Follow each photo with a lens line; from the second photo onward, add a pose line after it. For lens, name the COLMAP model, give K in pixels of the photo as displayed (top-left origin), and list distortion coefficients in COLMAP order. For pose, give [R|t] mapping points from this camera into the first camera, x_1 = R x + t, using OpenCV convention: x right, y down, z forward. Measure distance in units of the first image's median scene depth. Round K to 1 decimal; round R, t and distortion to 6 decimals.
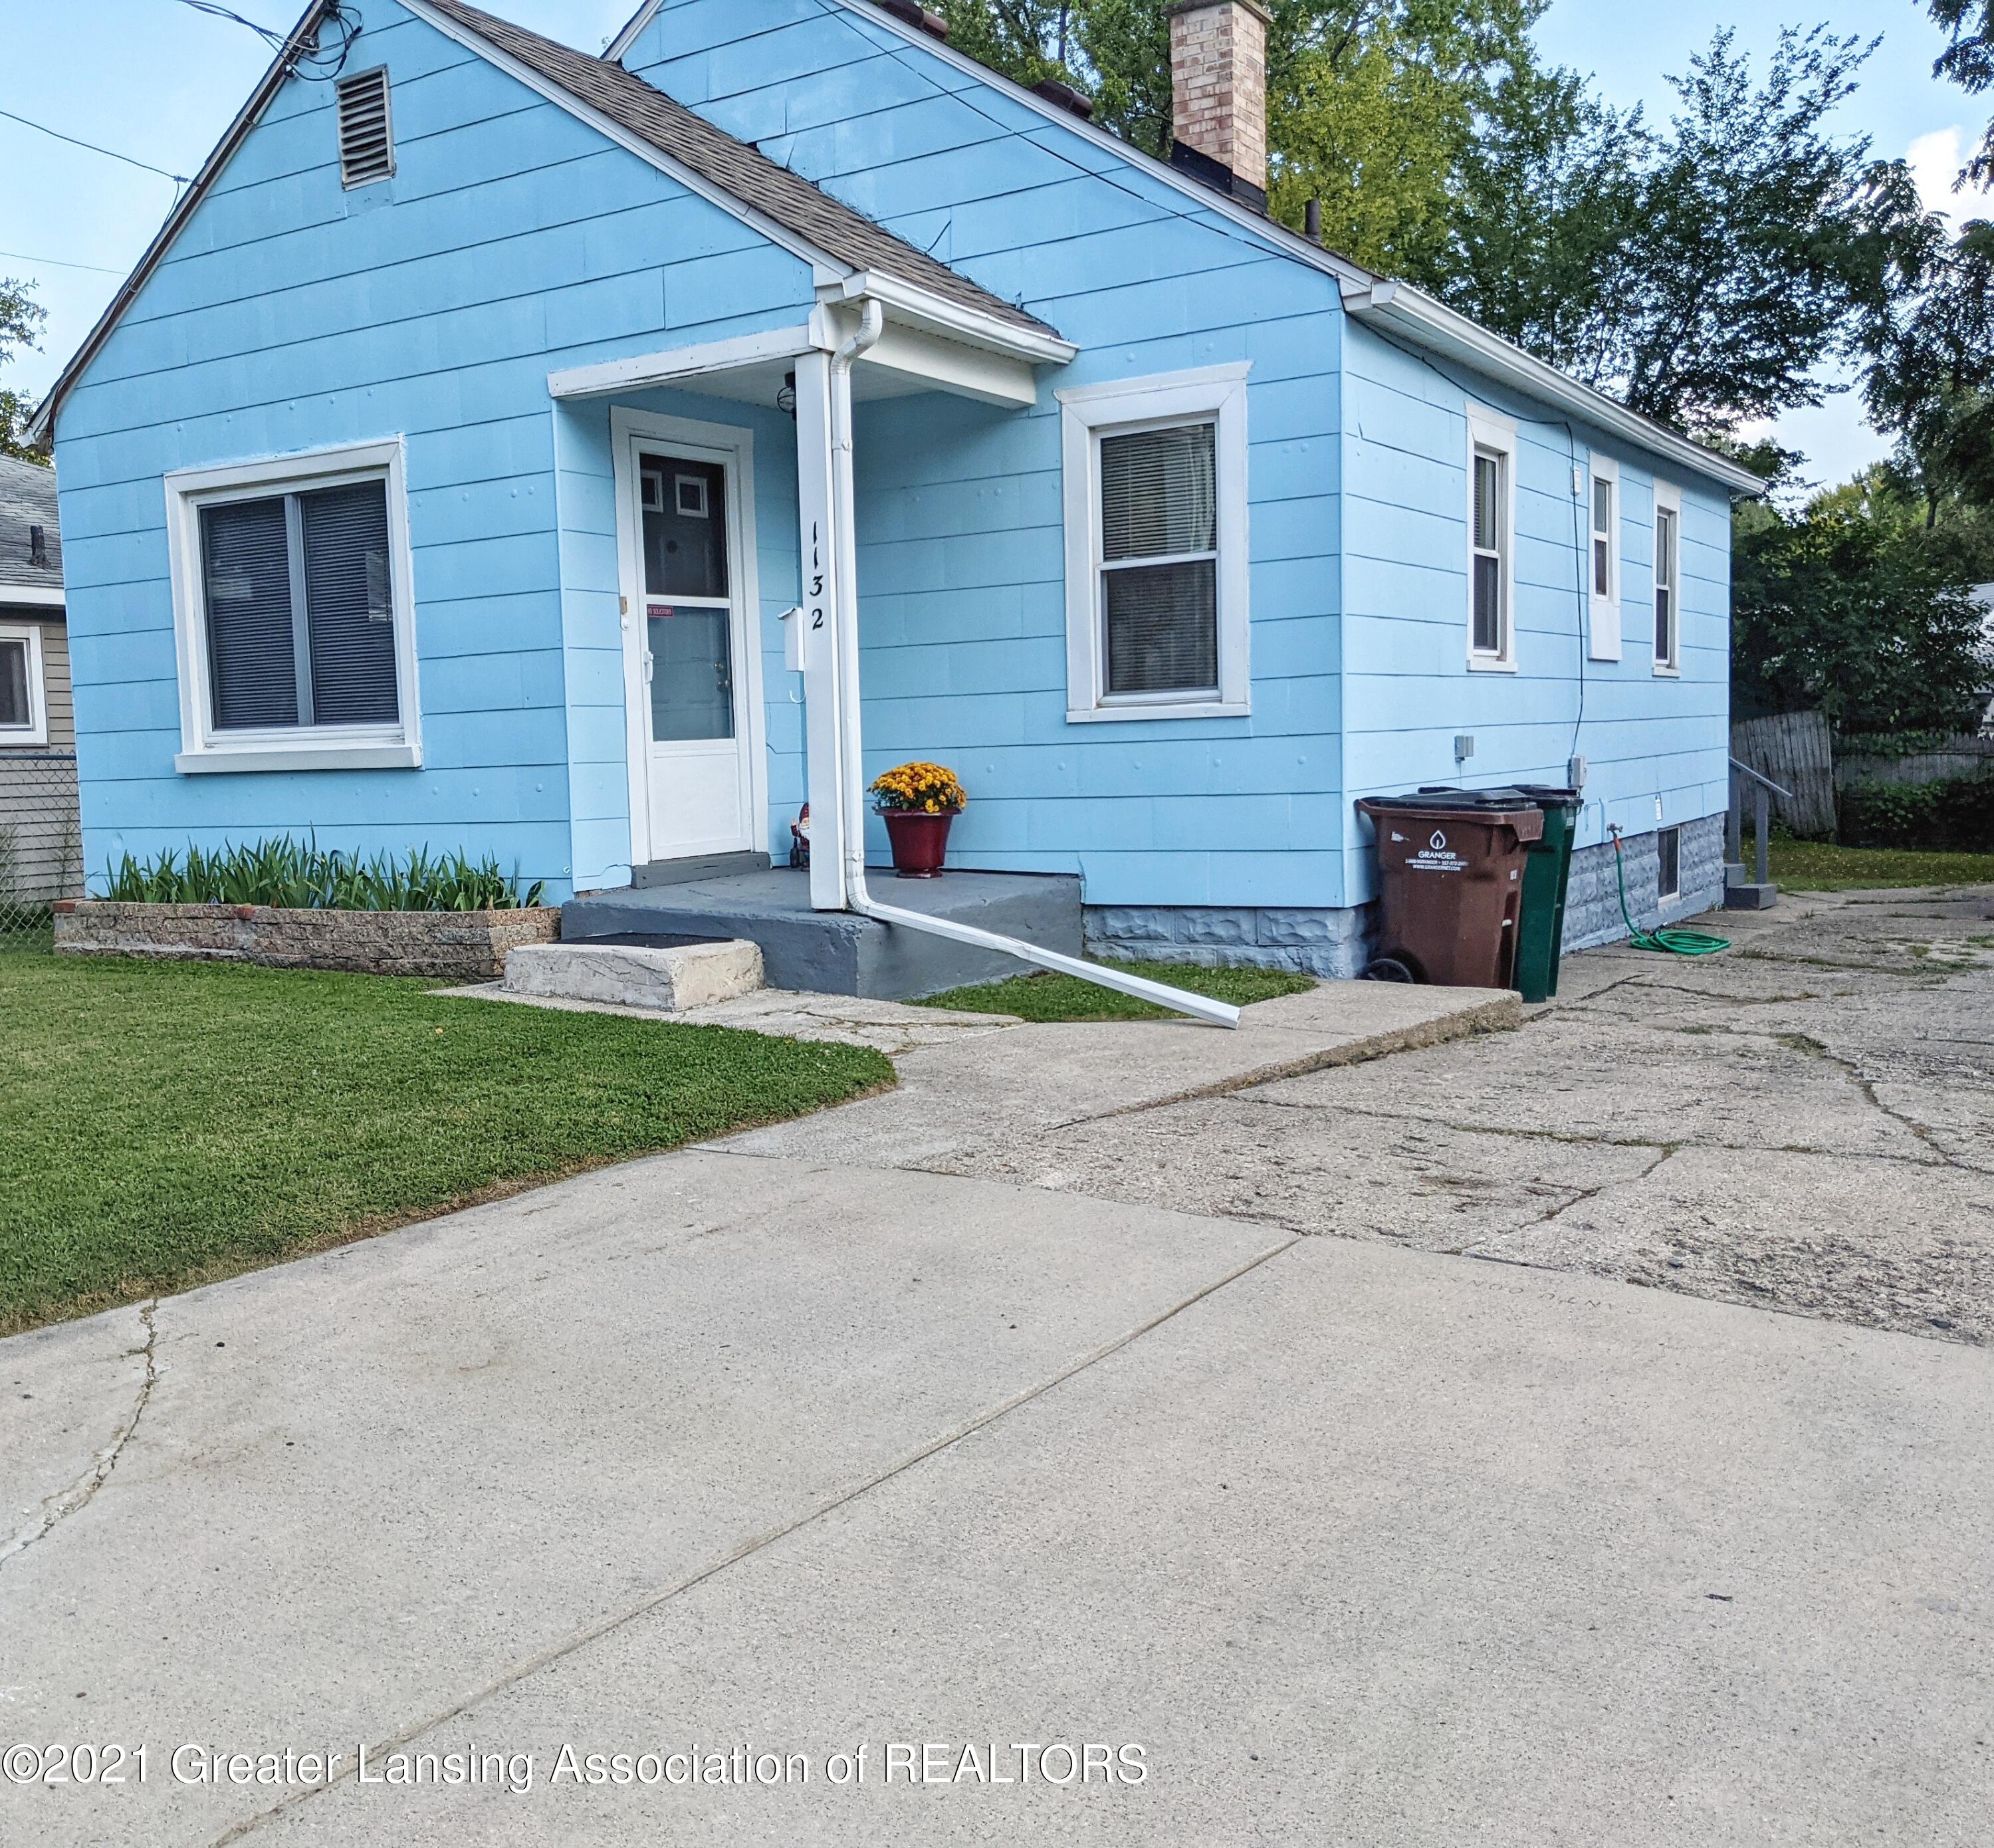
lens RADIAL K [[2173.7, 0, 996.0], [0, 2173.7, 929.6], [0, 0, 1]] dist [0.004106, 0.000000]
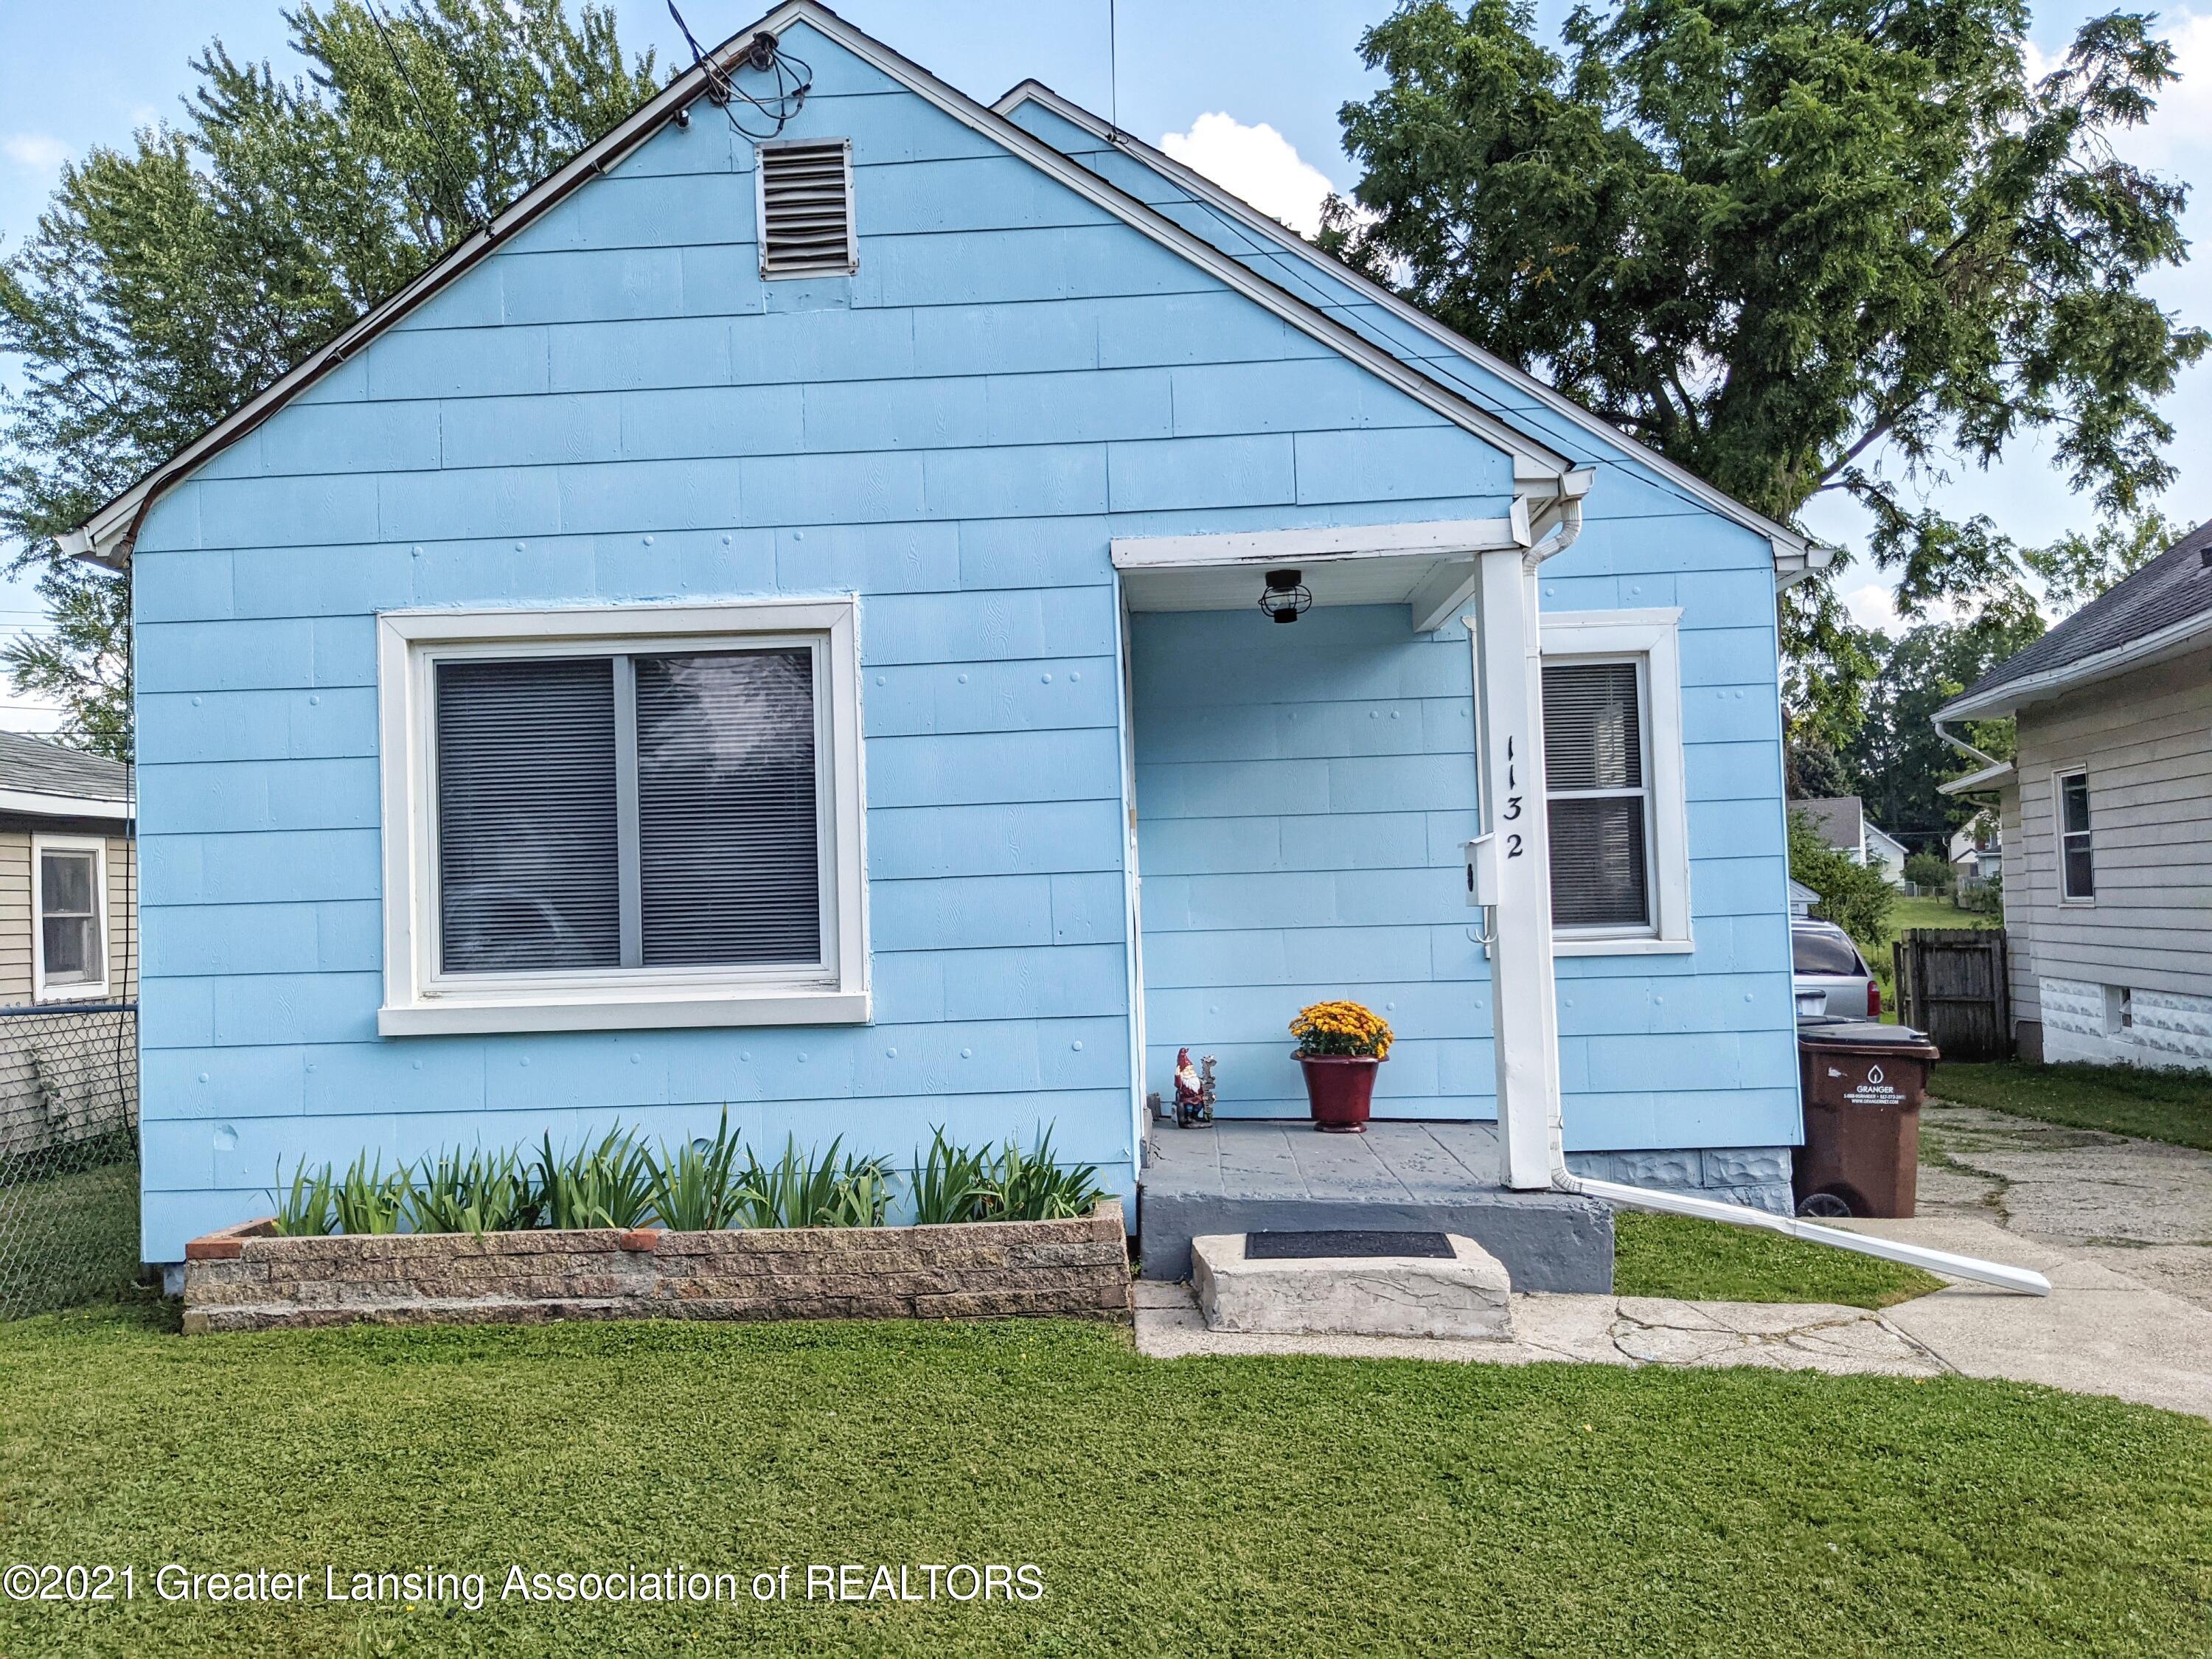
lens RADIAL K [[1756.7, 0, 1106.8], [0, 1756.7, 822.3], [0, 0, 1]] dist [0.045397, -0.025070]
pose [[0.854716, 0.034881, 0.517923, -0.519485], [0.043371, 0.989453, -0.138211, -0.056177], [-0.517281, 0.140594, 0.844188, 0.435410]]
